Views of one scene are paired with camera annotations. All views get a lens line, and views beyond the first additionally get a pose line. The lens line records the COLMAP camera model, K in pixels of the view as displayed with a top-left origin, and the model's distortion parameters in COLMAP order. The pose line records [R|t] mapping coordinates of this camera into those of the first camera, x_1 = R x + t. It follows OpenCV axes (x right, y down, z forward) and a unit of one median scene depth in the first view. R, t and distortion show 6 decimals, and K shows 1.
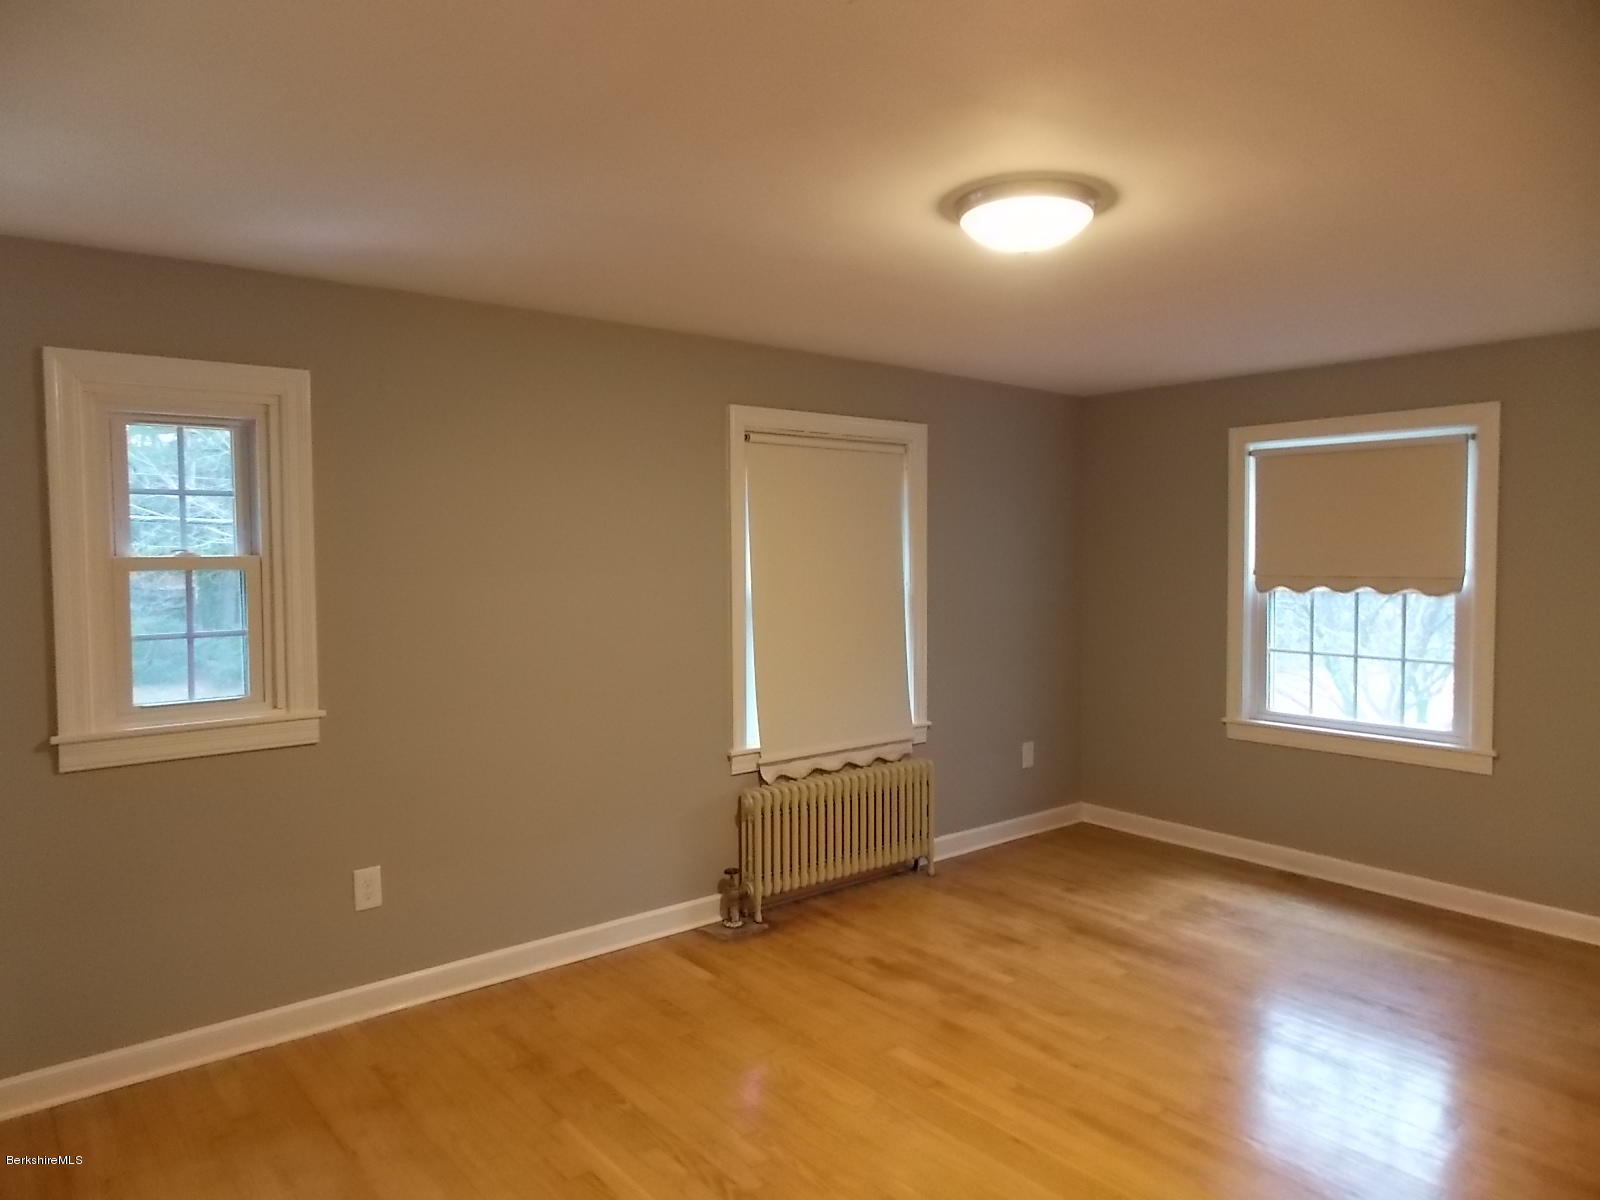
lens RADIAL K [[1057.9, 0, 796.6], [0, 1057.9, 593.5], [0, 0, 1]] dist [0.010592, 0.005622]
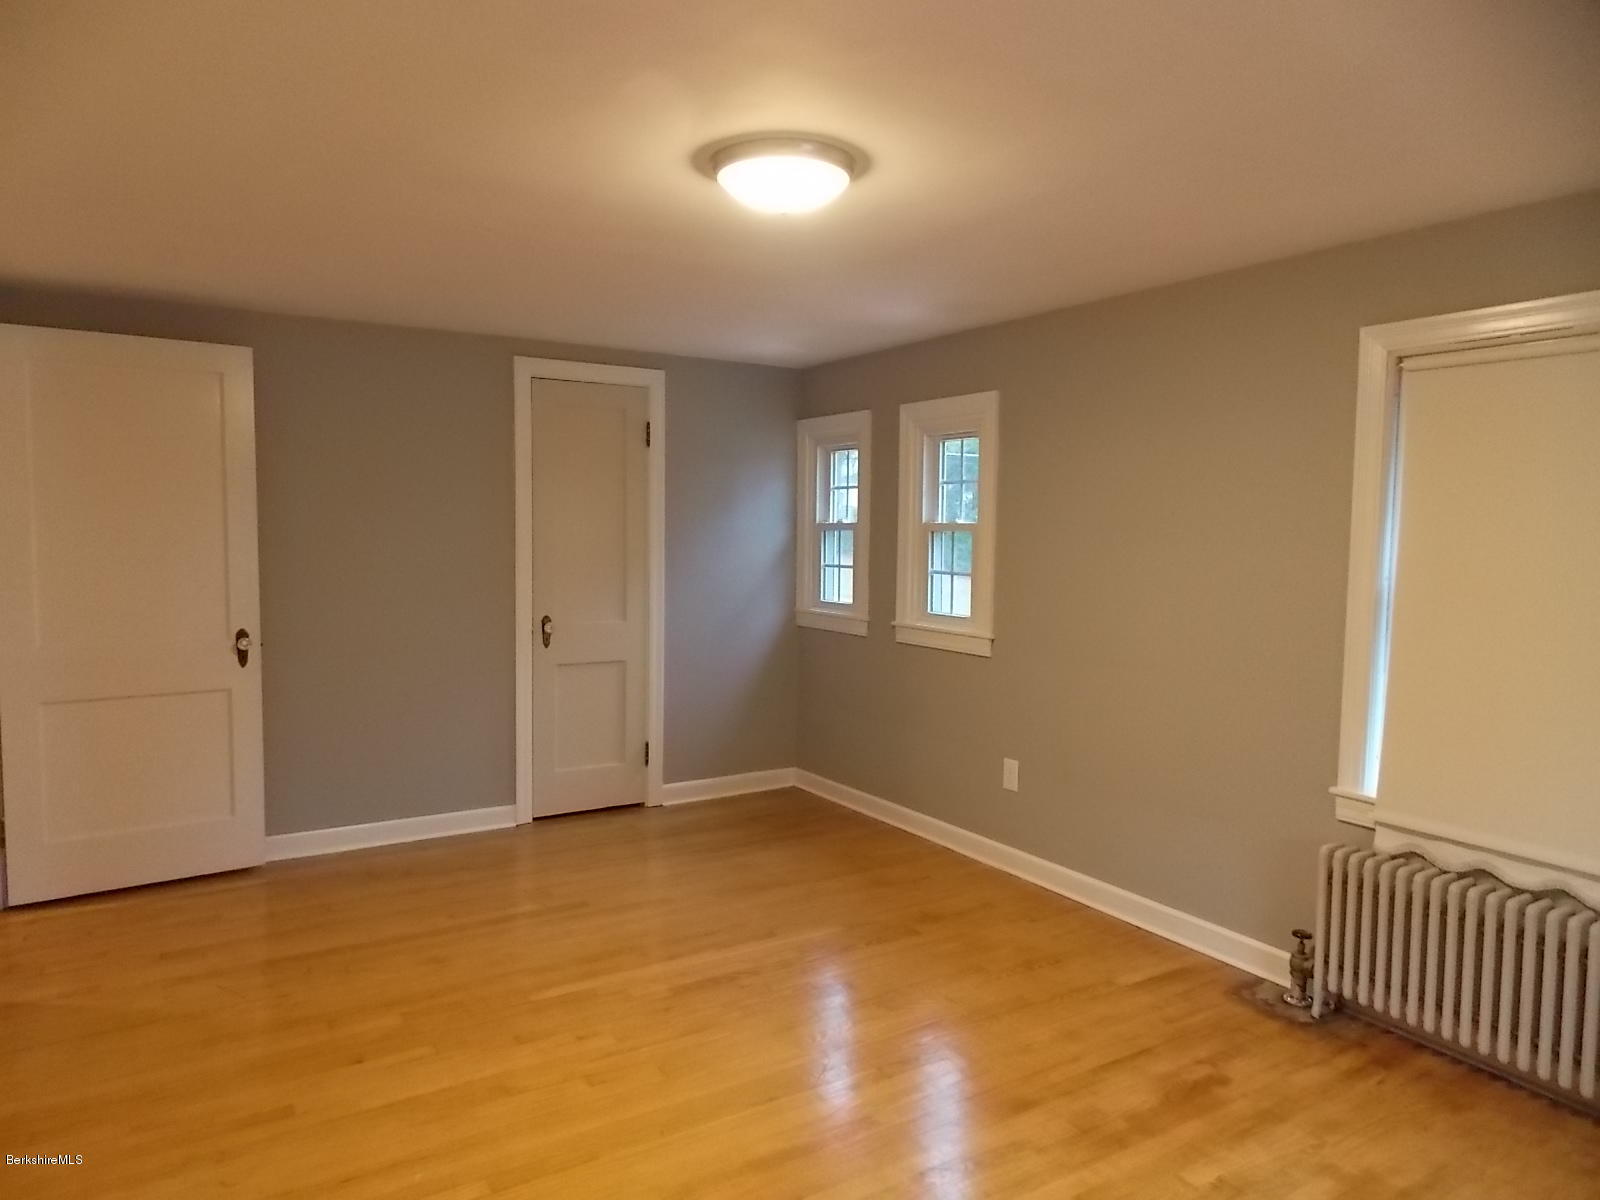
lens RADIAL K [[1057.9, 0, 796.6], [0, 1057.9, 593.5], [0, 0, 1]] dist [0.010592, 0.005622]
pose [[-0.127073, 0.066730, -0.989646, 0.846857], [-0.057205, 0.995581, 0.074476, -0.028543], [0.990242, 0.066077, -0.122695, 0.807603]]
